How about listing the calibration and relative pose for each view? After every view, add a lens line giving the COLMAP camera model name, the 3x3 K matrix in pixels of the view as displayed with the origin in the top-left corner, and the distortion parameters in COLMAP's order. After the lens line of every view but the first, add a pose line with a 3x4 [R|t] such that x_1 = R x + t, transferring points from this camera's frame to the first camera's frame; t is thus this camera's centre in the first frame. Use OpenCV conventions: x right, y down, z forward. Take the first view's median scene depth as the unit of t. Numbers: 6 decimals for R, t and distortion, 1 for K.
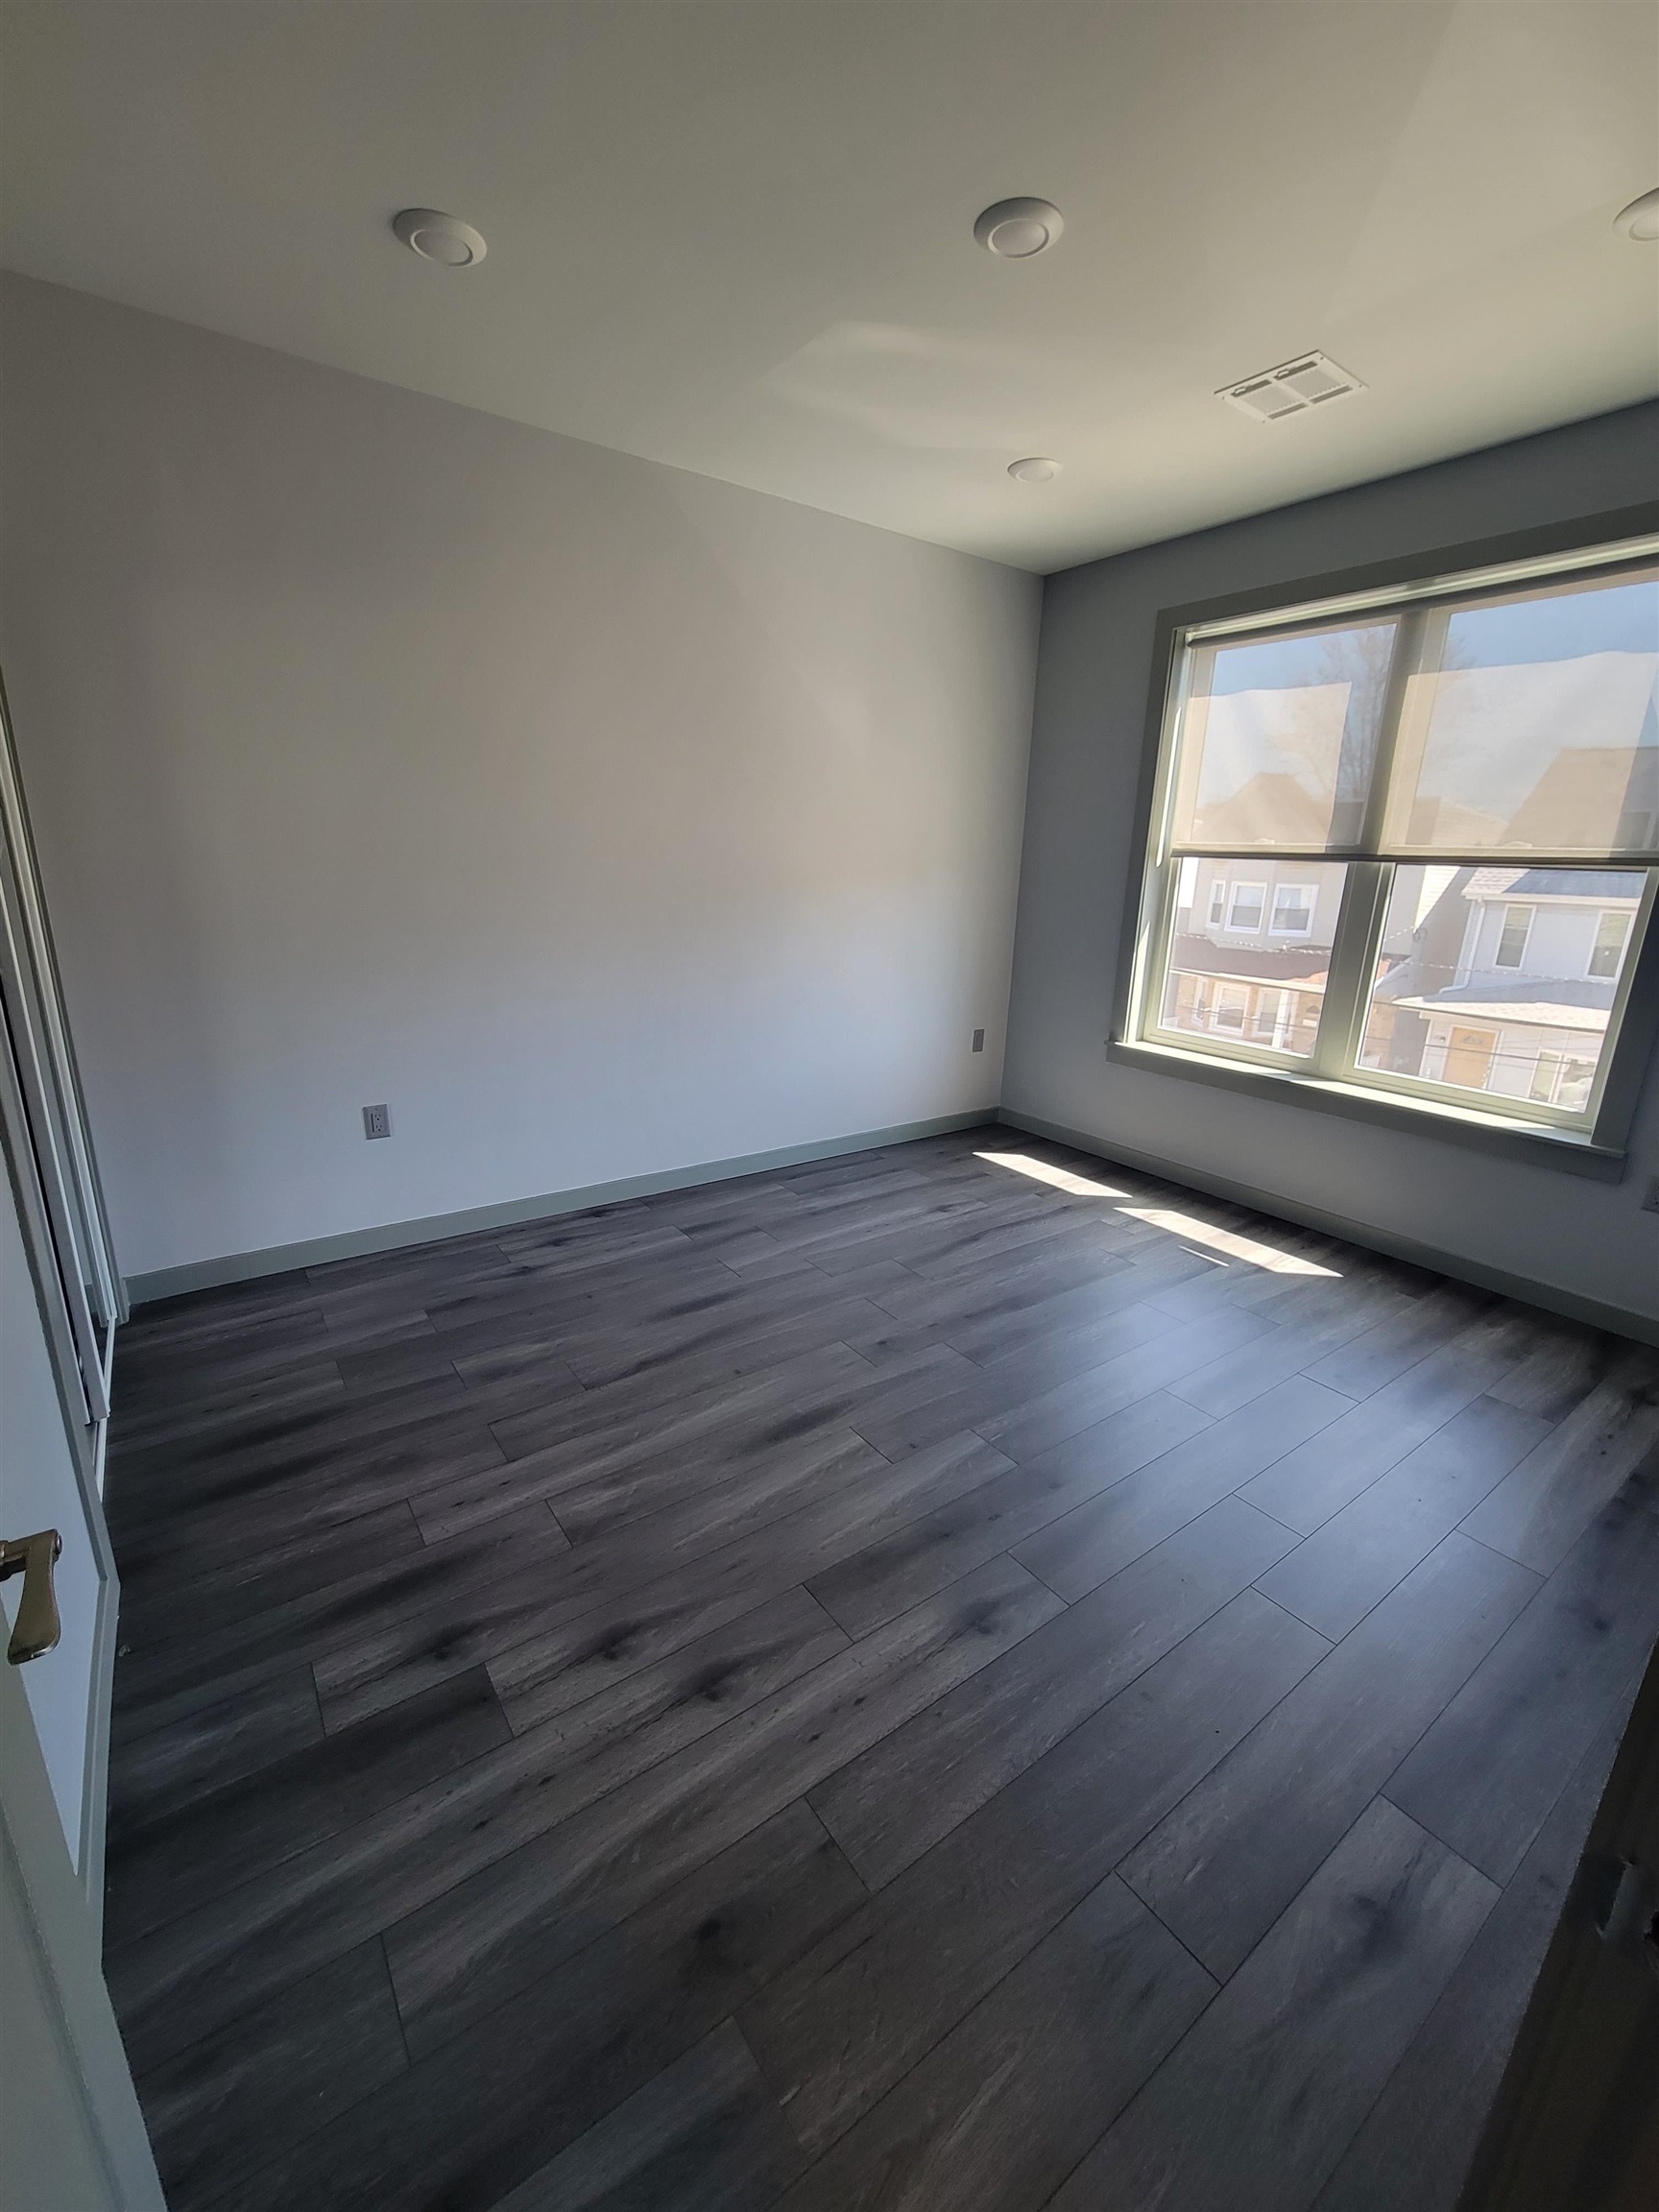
lens RADIAL K [[903.0, 0, 824.7], [0, 903.0, 1103.2], [0, 0, 1]] dist [0.000545, -0.000805]
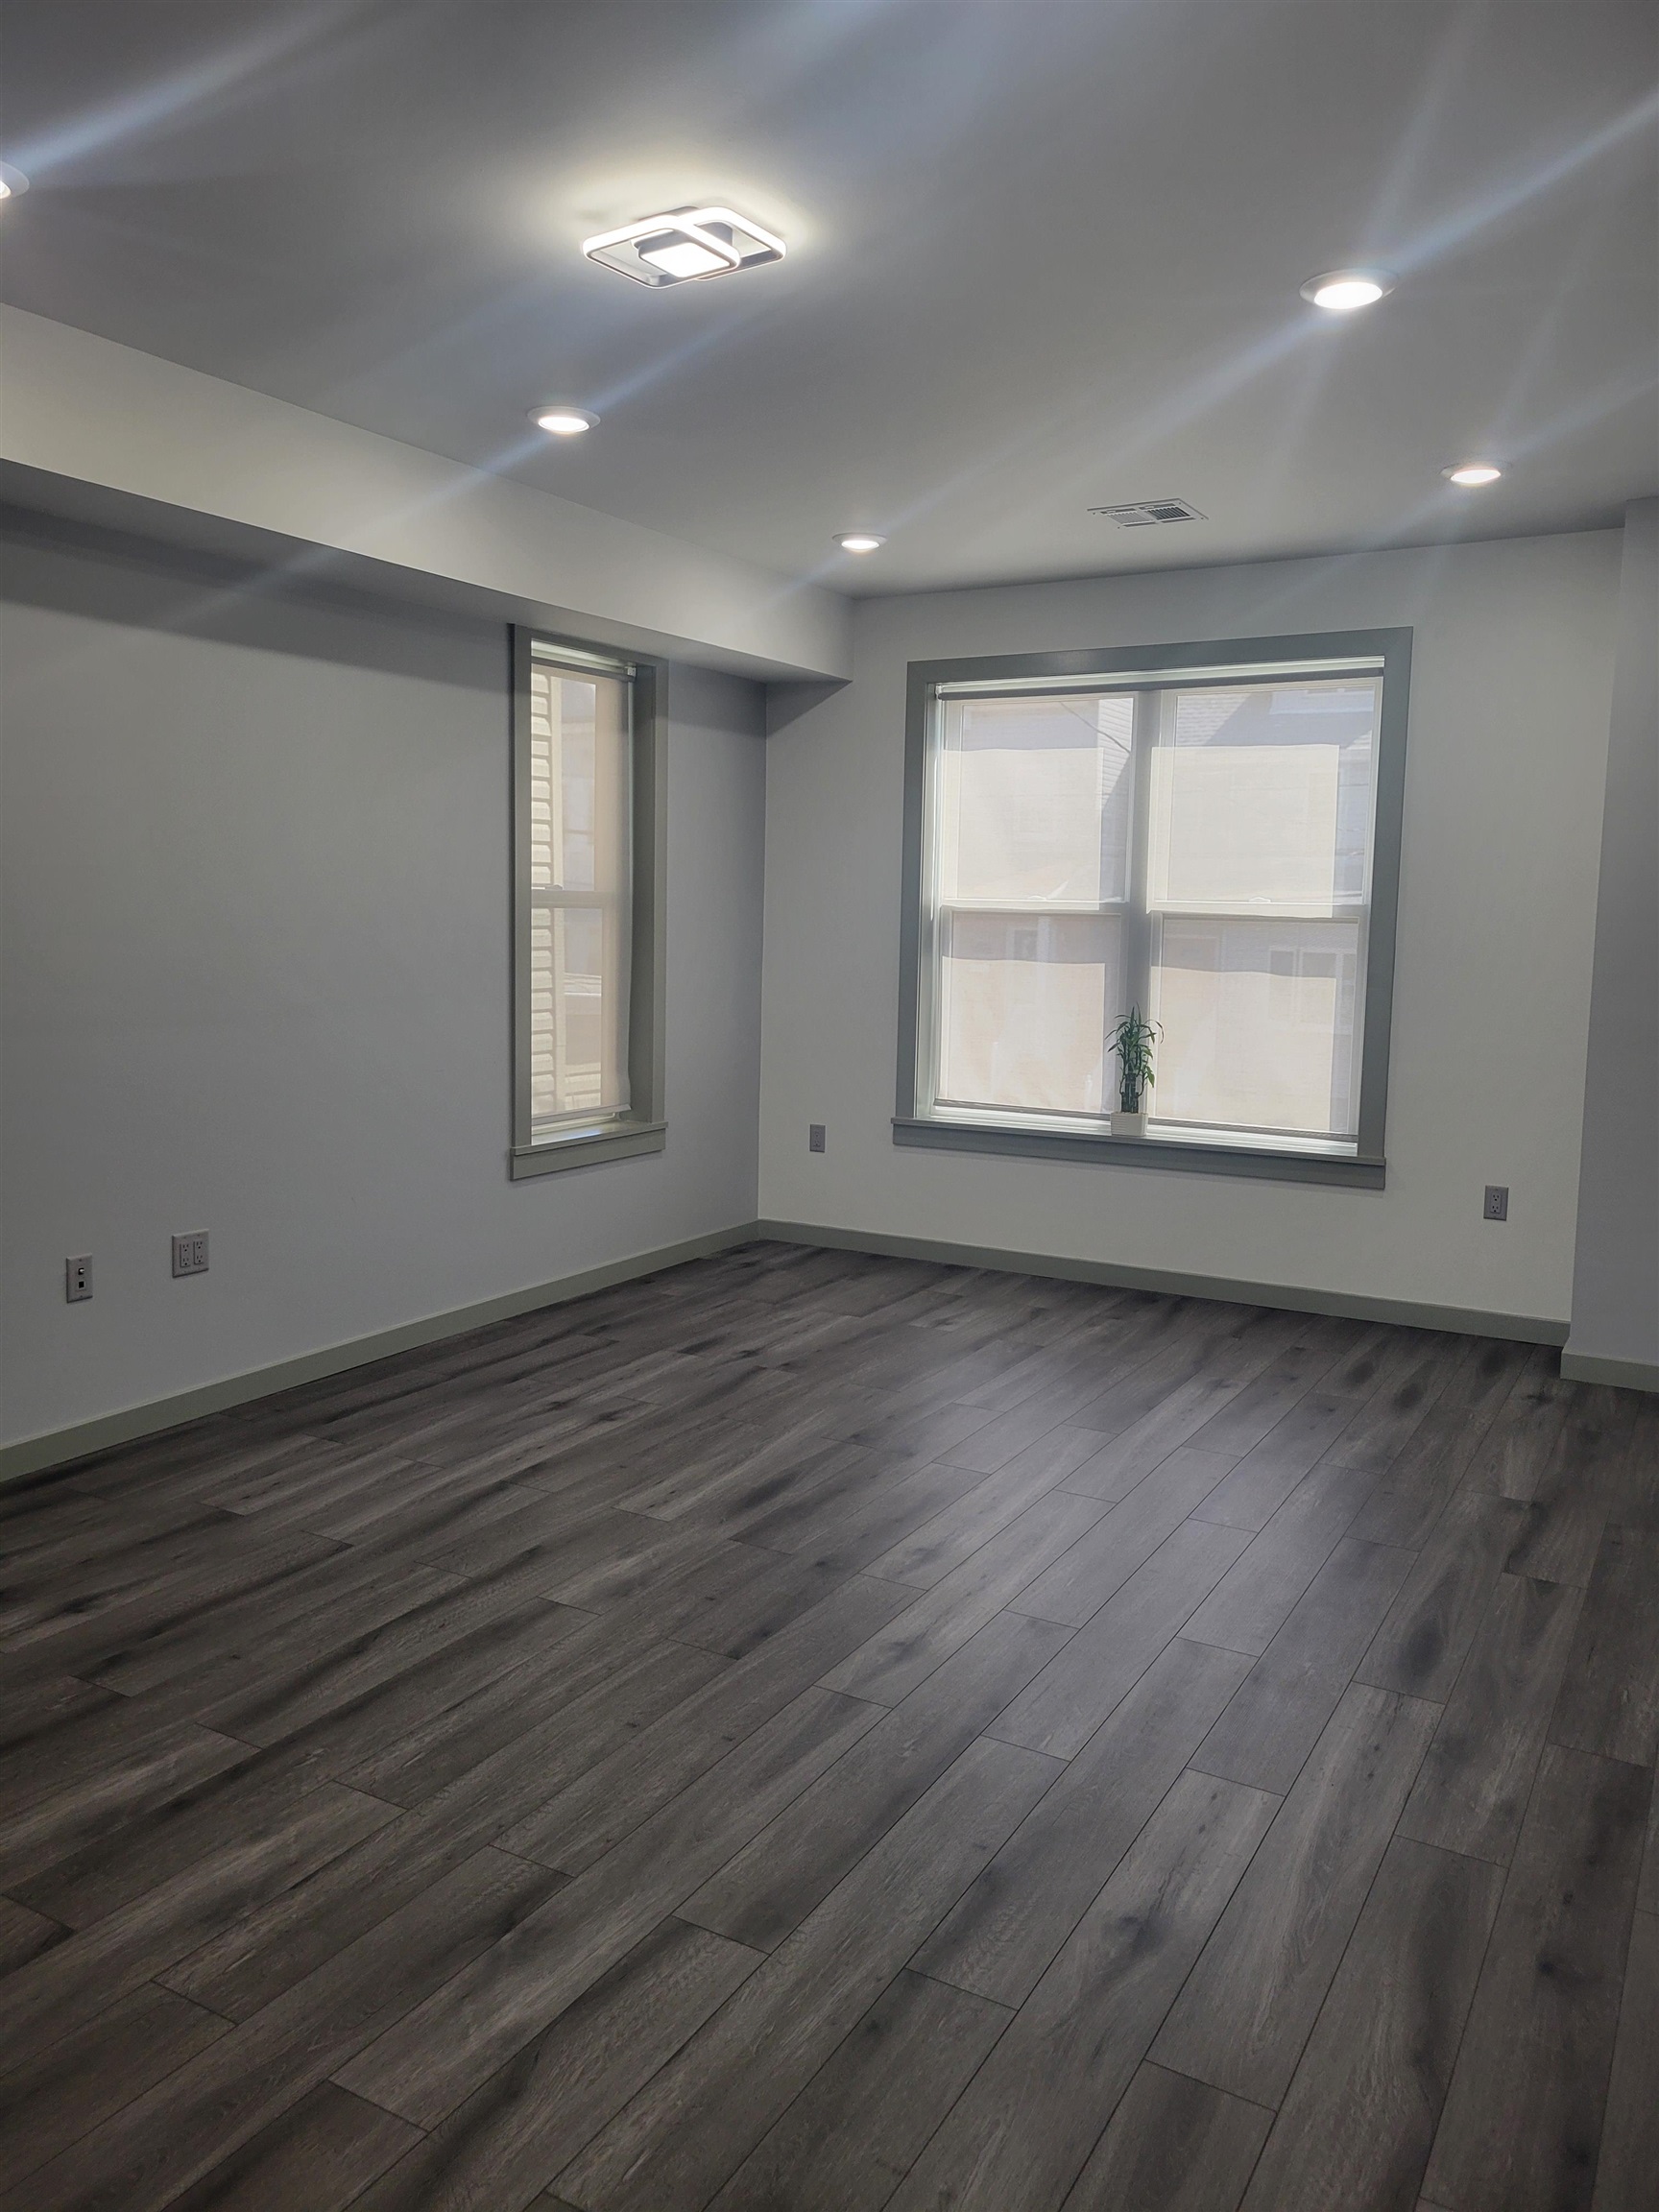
lens RADIAL K [[1670.7, 0, 827.8], [0, 1670.7, 1104.2], [0, 0, 1]] dist [-0.015972, -0.002984]
pose [[0.898826, -0.059362, 0.434268, -0.549163], [0.122621, 0.985280, -0.119113, 0.119664], [-0.420805, 0.160313, 0.892874, -0.500078]]
